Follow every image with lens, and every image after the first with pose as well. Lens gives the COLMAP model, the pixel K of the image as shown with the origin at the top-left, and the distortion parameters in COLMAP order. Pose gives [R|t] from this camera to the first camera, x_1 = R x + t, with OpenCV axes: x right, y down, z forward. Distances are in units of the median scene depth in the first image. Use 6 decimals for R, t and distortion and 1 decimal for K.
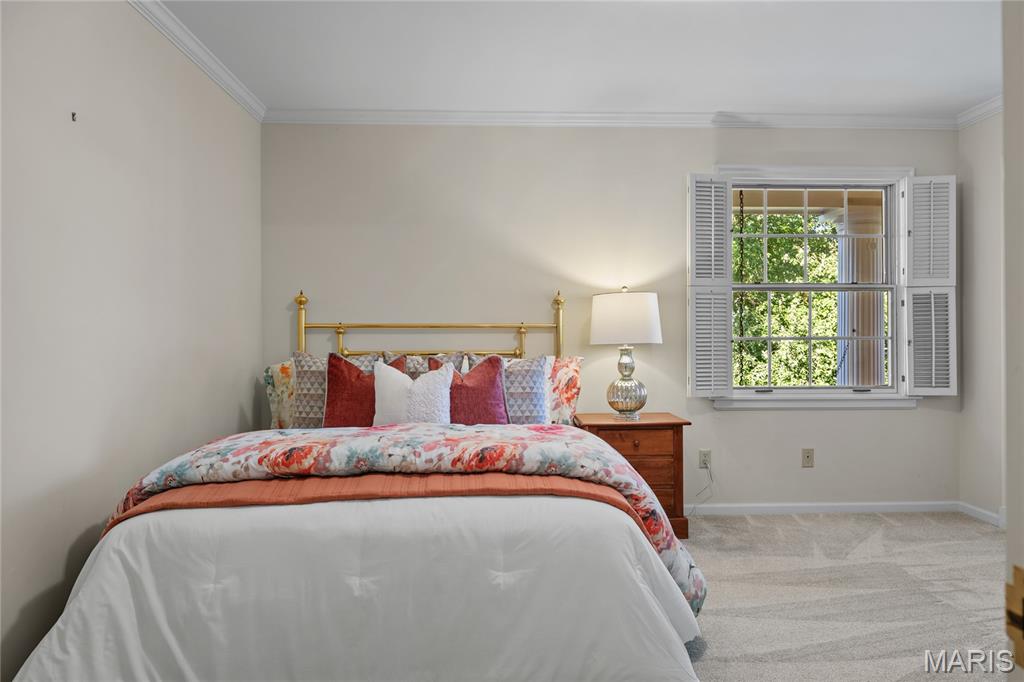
lens RADIAL K [[693.2, 0, 517.9], [0, 693.2, 341.2], [0, 0, 1]] dist [0.009338, 0.001565]
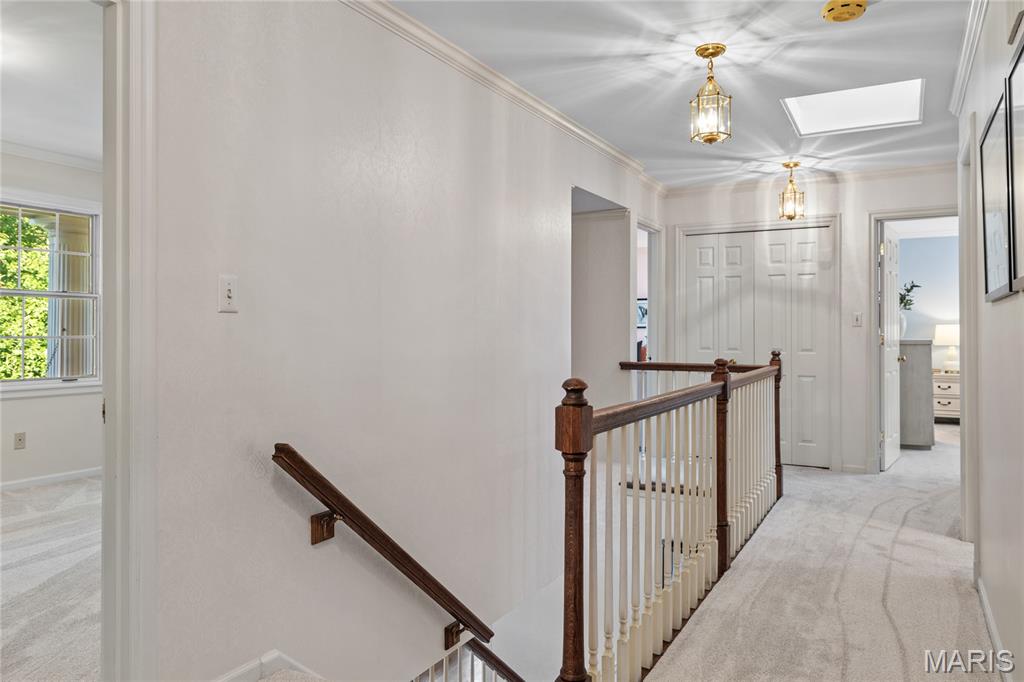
lens RADIAL K [[711.2, 0, 519.2], [0, 711.2, 337.2], [0, 0, 1]] dist [0.005190, -0.000008]
pose [[0.526092, 0.003577, 0.850420, -0.152822], [-0.013537, 0.999900, 0.004169, -0.020272], [-0.850320, -0.013705, 0.526088, -0.323331]]
